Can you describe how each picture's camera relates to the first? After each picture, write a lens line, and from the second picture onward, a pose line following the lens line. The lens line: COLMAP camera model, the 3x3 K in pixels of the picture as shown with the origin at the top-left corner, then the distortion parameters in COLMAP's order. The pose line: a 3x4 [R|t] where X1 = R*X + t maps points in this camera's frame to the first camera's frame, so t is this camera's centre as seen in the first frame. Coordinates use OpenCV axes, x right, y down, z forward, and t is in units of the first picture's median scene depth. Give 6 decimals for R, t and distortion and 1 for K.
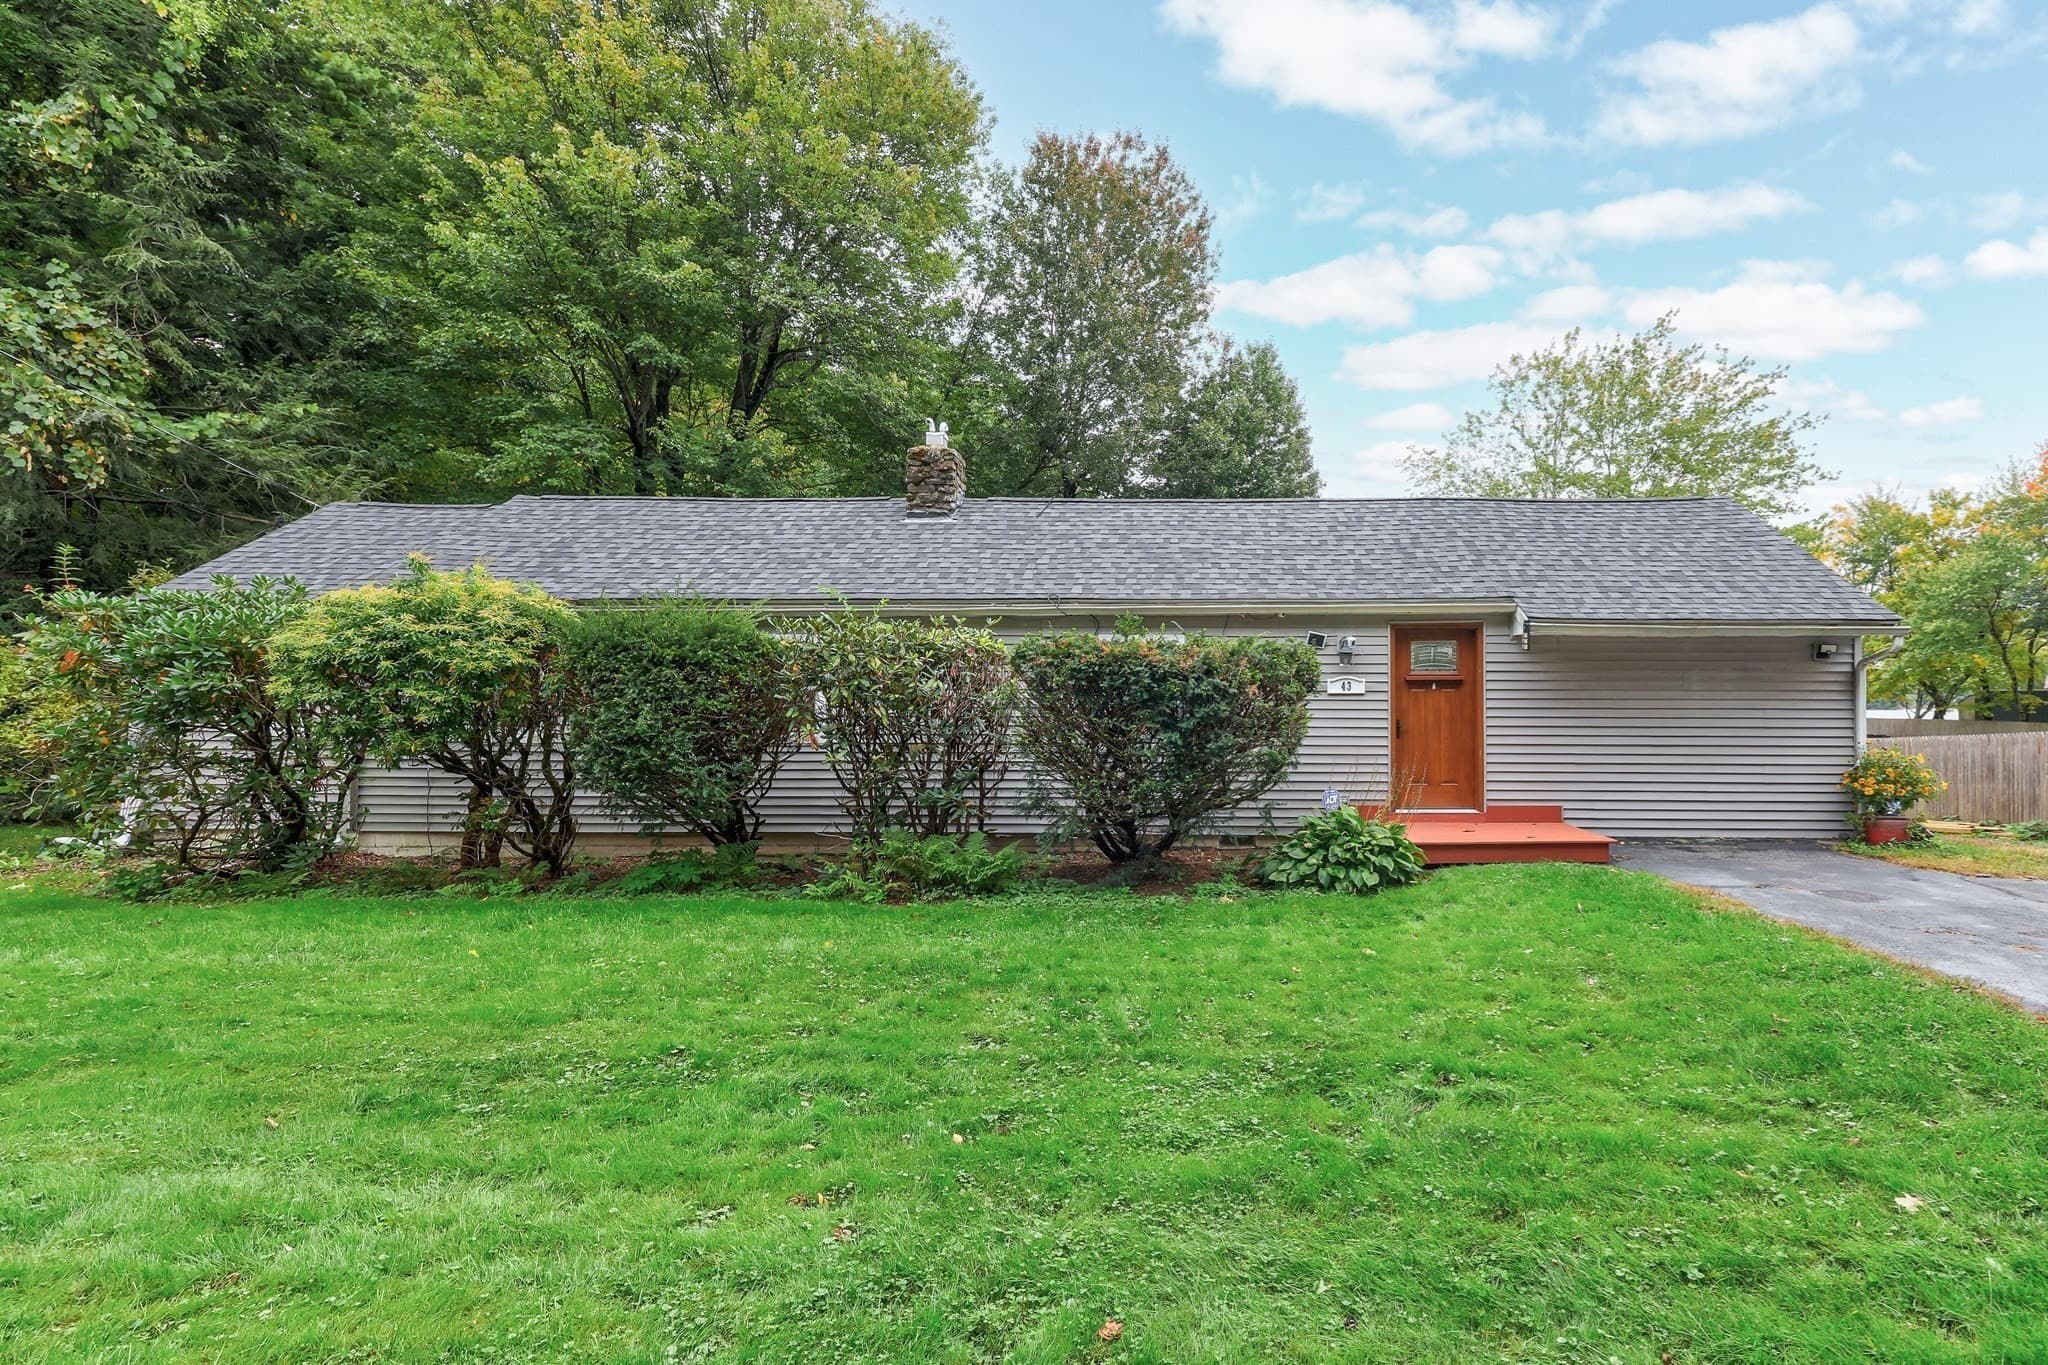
lens RADIAL K [[912.3, 0, 1186.1], [0, 912.3, 689.8], [0, 0, 1]] dist [0.020335, 0.000409]
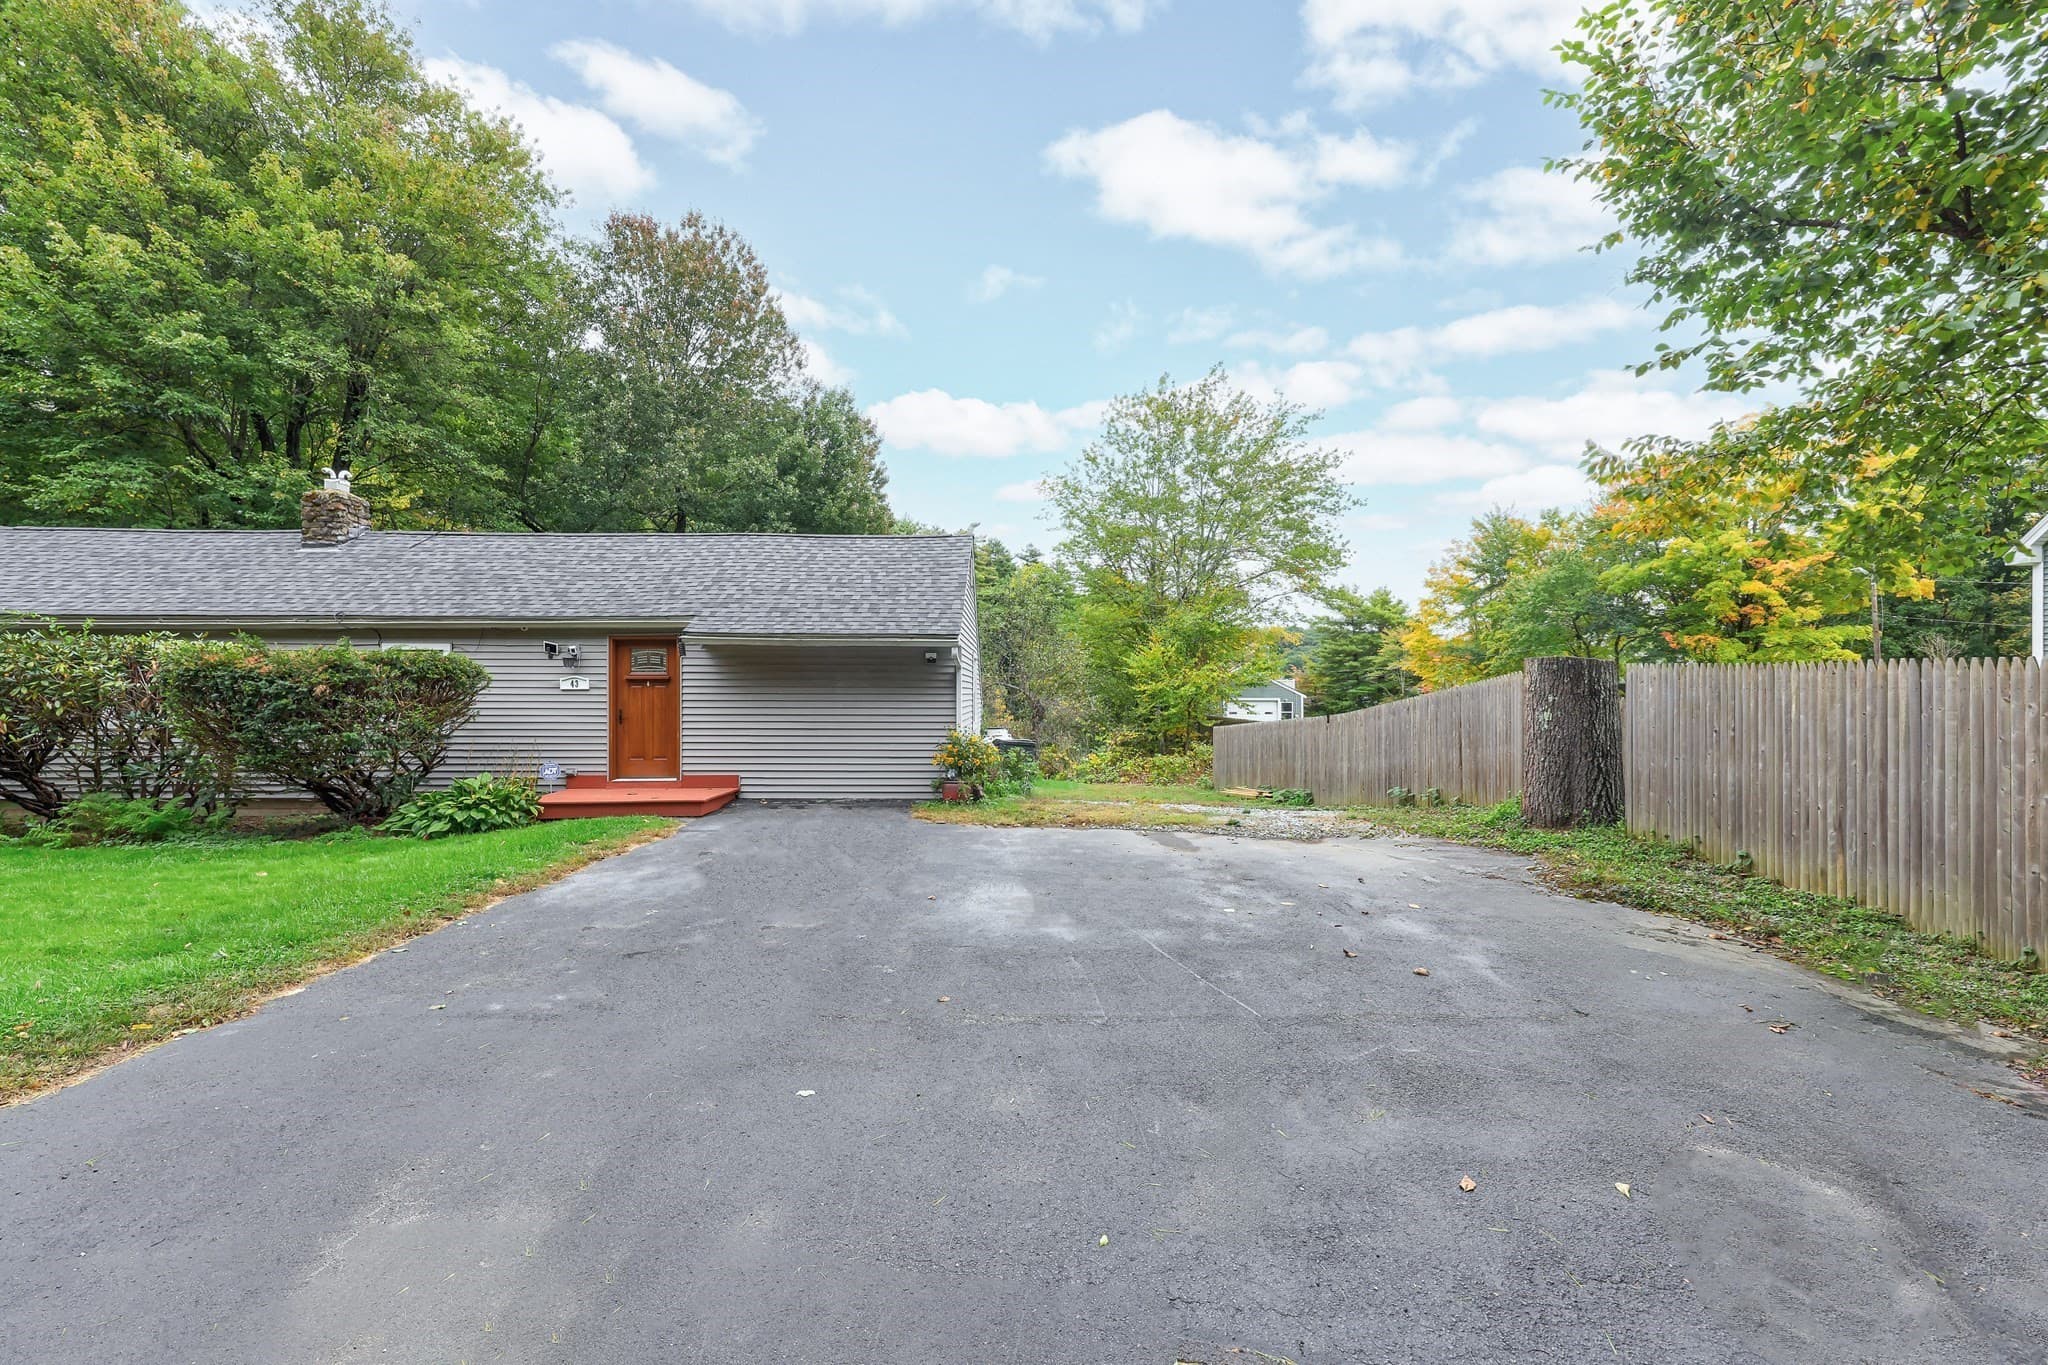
lens RADIAL K [[825.4, 0, 1024.0], [0, 825.4, 682.5], [0, 0, 1]] dist [0.020320, -0.000244]
pose [[0.999908, 0.001058, 0.013518, 0.798442], [-0.001104, 0.999994, 0.003431, -0.010580], [-0.013514, -0.003446, 0.999903, -0.190660]]
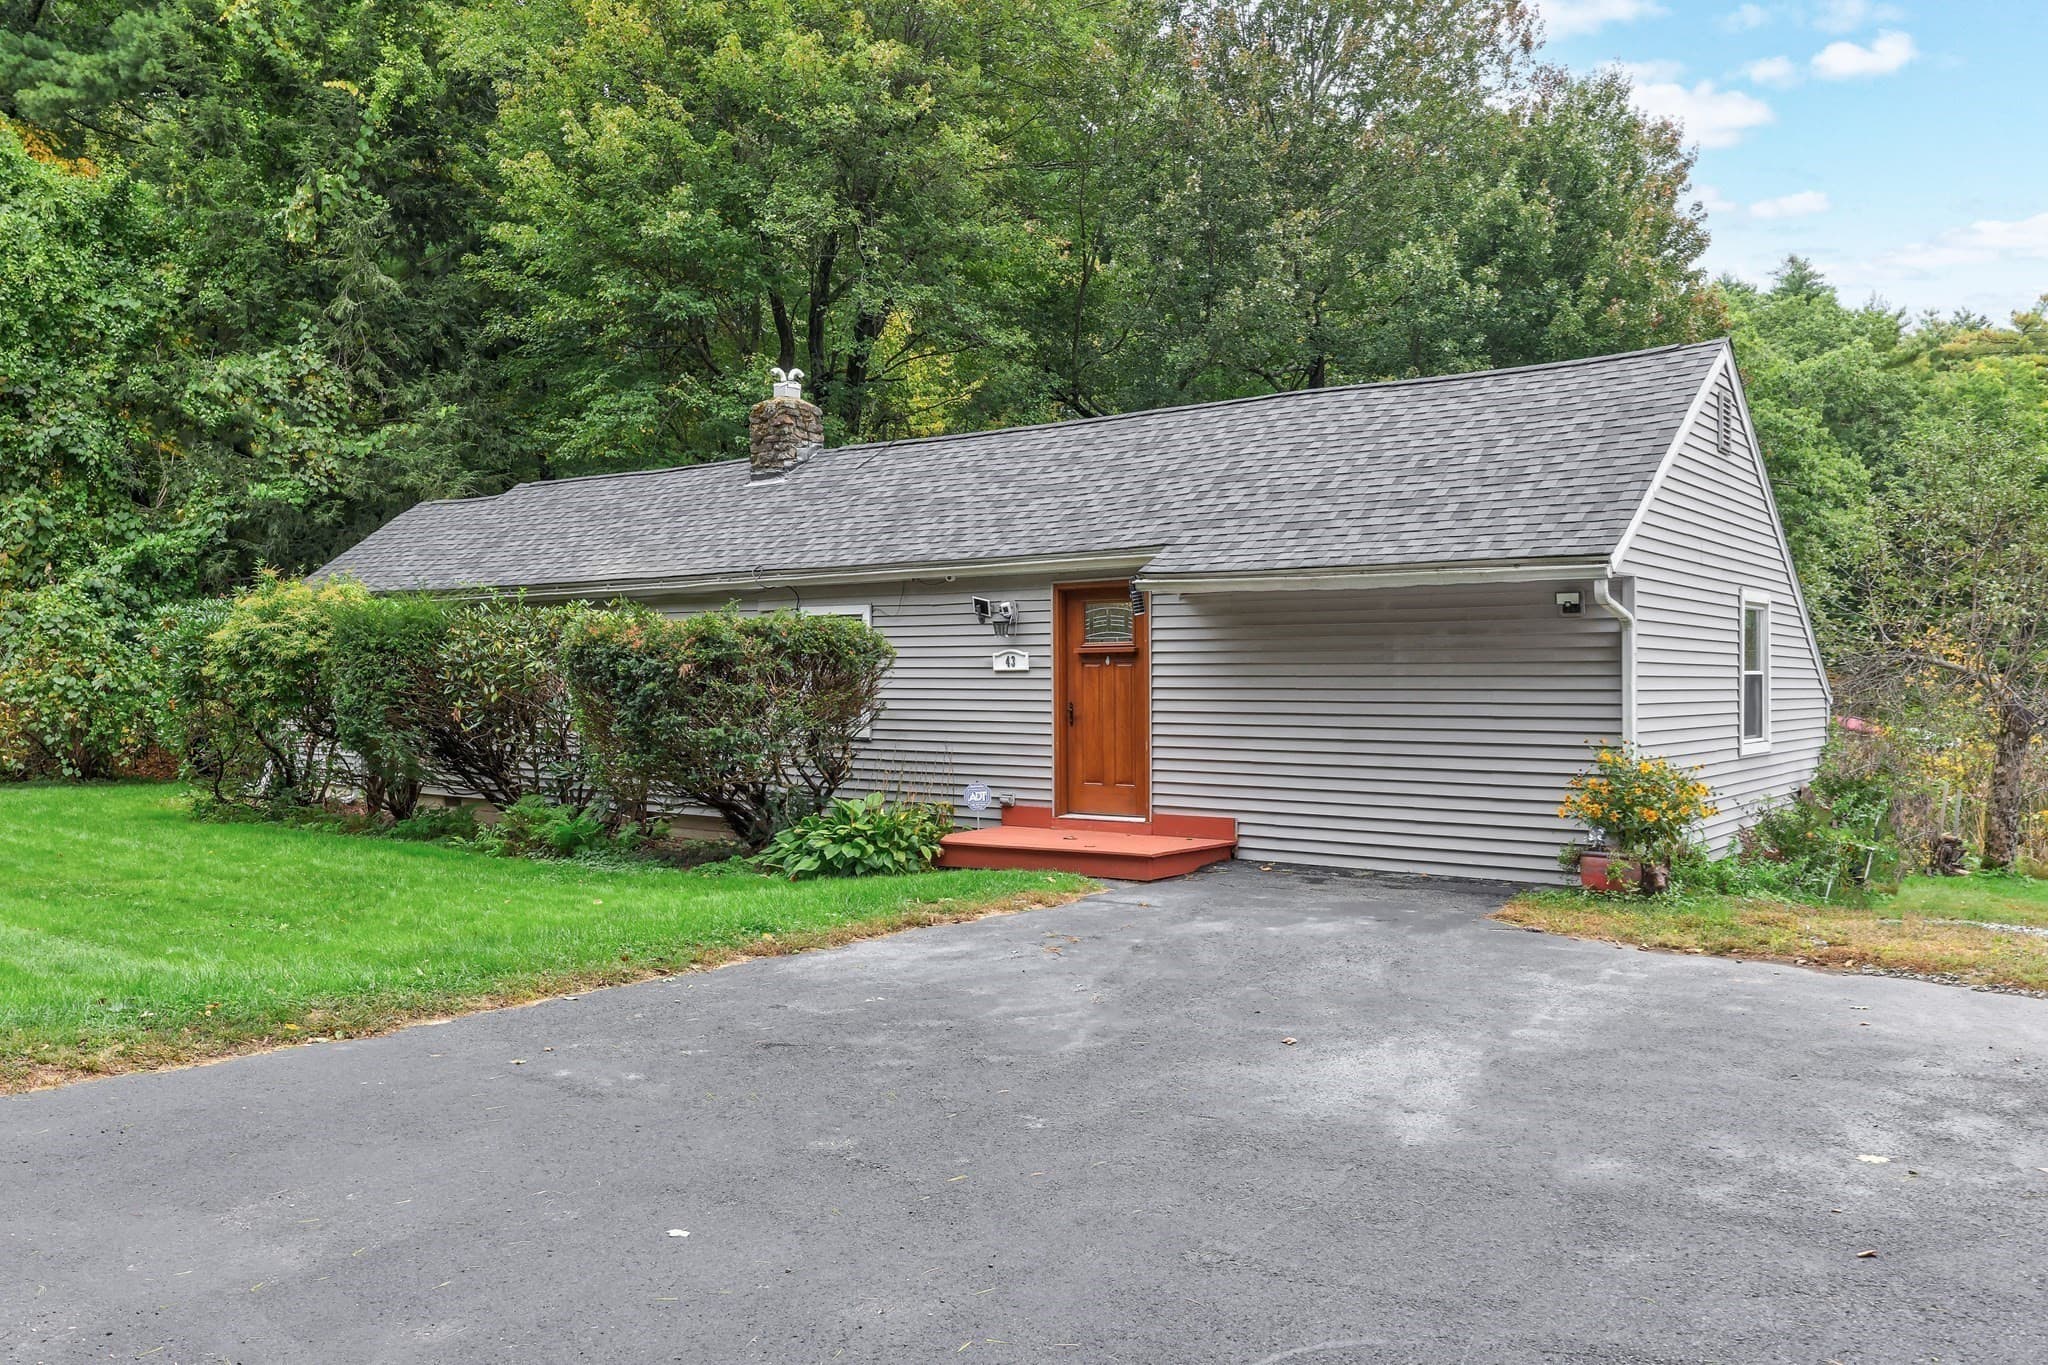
lens RADIAL K [[1591.0, 0, 1024.0], [0, 1591.0, 682.5], [0, 0, 1]] dist [0.036355, -0.046793]
pose [[0.803714, 0.000476, -0.595015, 1.044108], [0.007988, 0.999901, 0.011590, -0.001645], [0.594962, -0.014068, 0.803631, -0.154581]]
